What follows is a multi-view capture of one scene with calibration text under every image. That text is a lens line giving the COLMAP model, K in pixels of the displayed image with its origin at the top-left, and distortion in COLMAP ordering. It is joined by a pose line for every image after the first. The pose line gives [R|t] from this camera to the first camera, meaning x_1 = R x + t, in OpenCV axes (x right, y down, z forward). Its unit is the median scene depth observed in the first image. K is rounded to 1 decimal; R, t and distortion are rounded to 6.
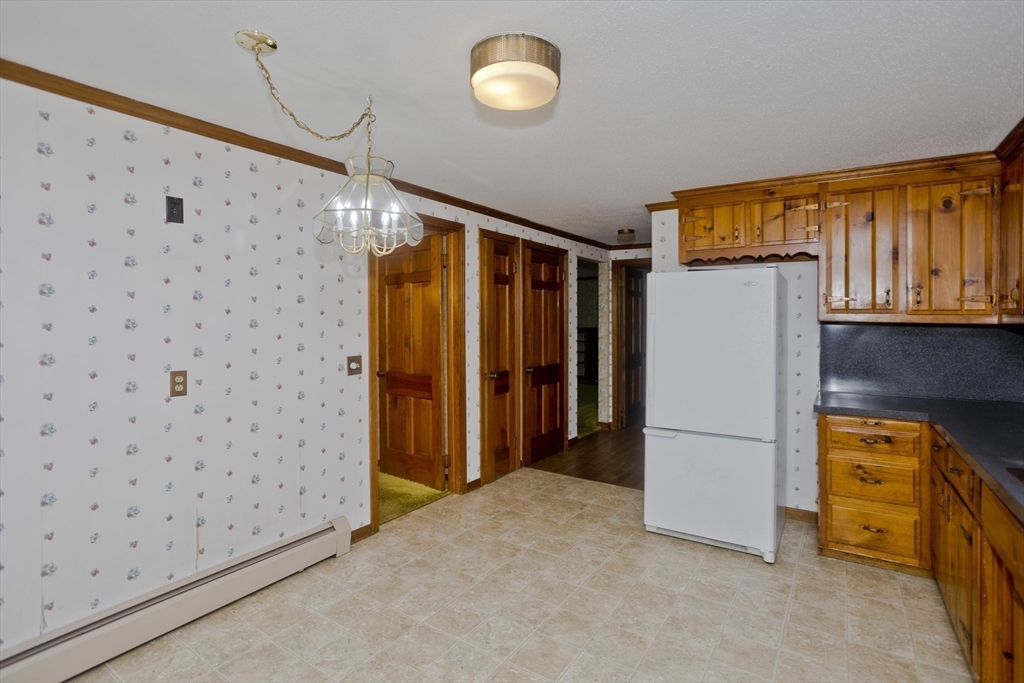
lens RADIAL K [[523.0, 0, 509.5], [0, 523.0, 323.7], [0, 0, 1]] dist [-0.066692, 0.038793]
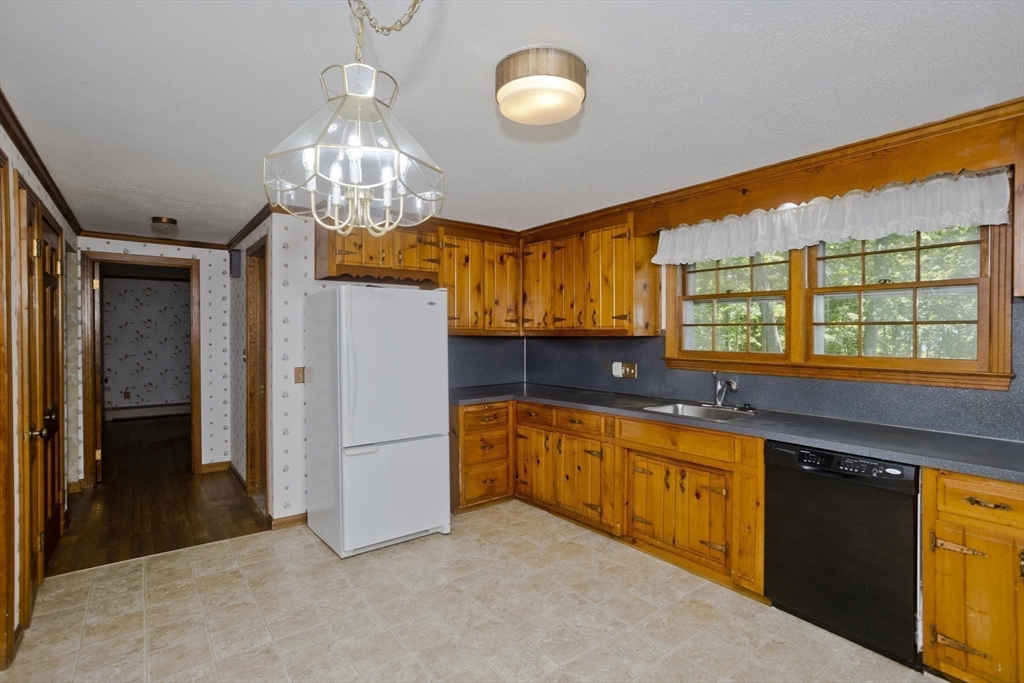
lens RADIAL K [[517.3, 0, 513.5], [0, 517.3, 338.0], [0, 0, 1]] dist [-0.066045, 0.040056]
pose [[0.278892, -0.011783, 0.960250, -0.558117], [0.009298, 0.999911, 0.009569, -0.007964], [-0.960278, 0.006260, 0.278977, 0.457253]]
